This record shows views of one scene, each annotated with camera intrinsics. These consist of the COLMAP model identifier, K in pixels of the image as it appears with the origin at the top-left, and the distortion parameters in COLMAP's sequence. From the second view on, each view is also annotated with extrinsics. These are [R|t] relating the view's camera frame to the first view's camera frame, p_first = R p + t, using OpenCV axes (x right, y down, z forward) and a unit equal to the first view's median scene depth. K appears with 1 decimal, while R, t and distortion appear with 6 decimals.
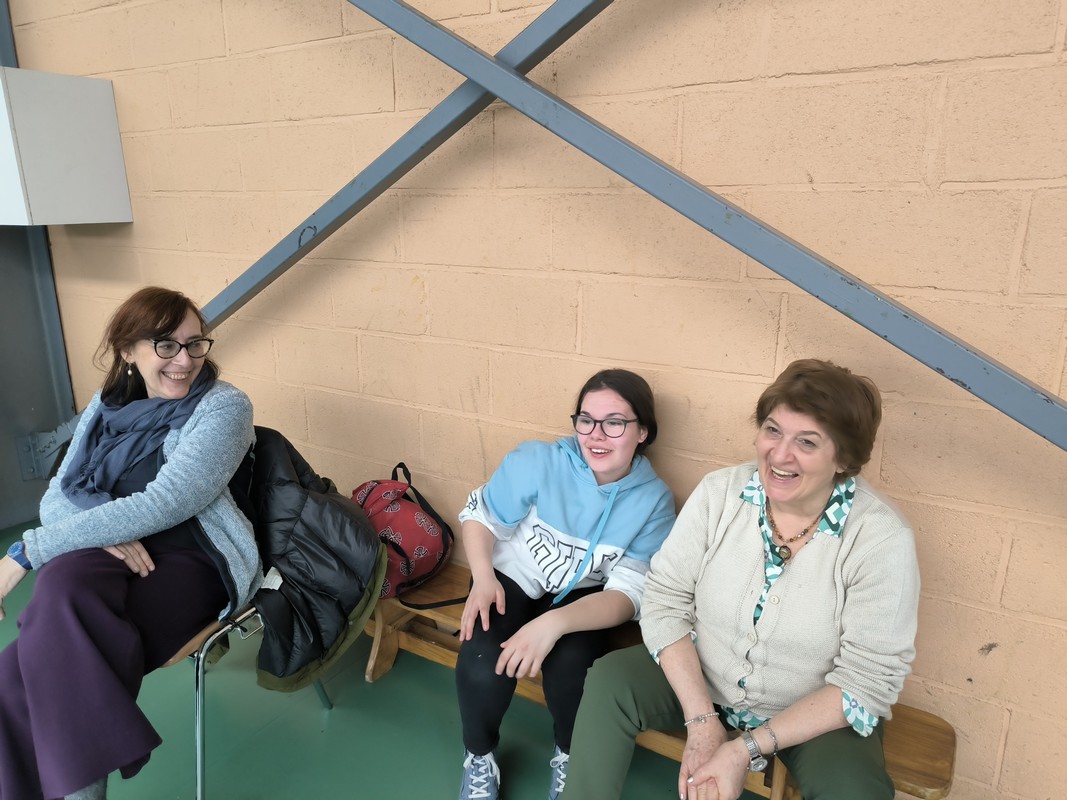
lens RADIAL K [[737.8, 0, 529.5], [0, 737.8, 400.3], [0, 0, 1]] dist [0.057306, -0.046820]
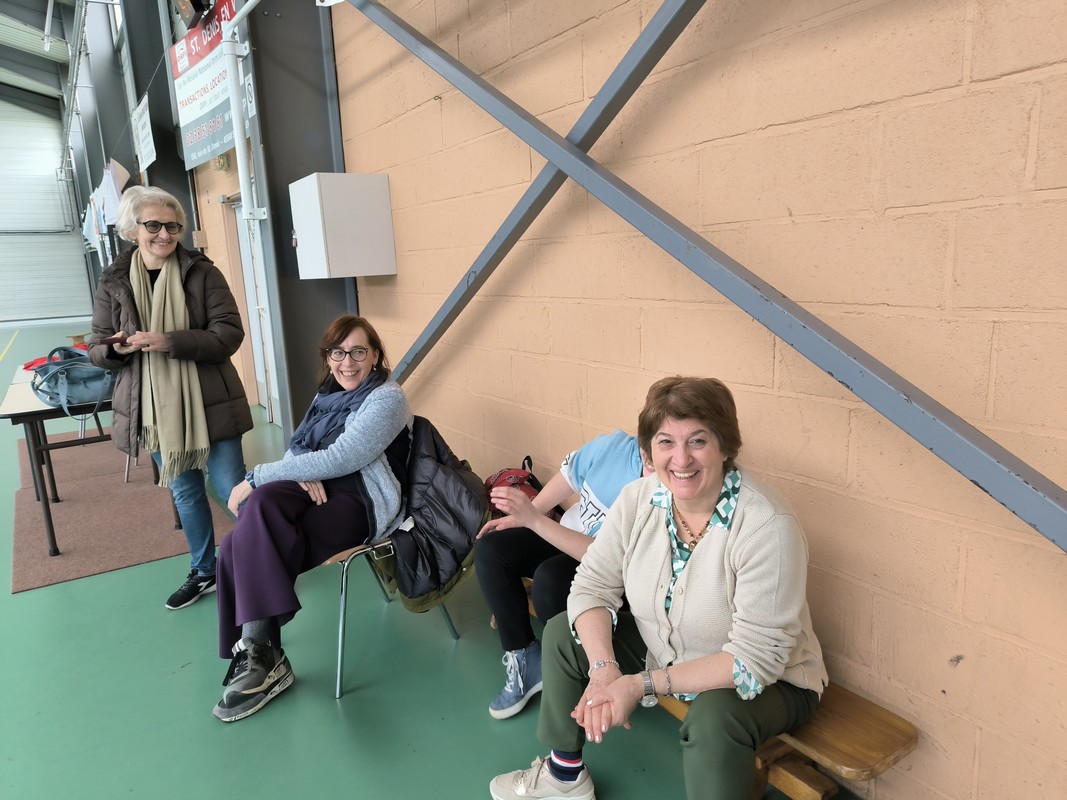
lens RADIAL K [[741.0, 0, 533.7], [0, 741.0, 404.2], [0, 0, 1]] dist [0.082182, -0.087861]
pose [[0.899328, 0.043812, -0.435073, 0.458919], [-0.069623, 0.996622, -0.043557, 0.062560], [0.431695, 0.069463, 0.899341, -0.156561]]
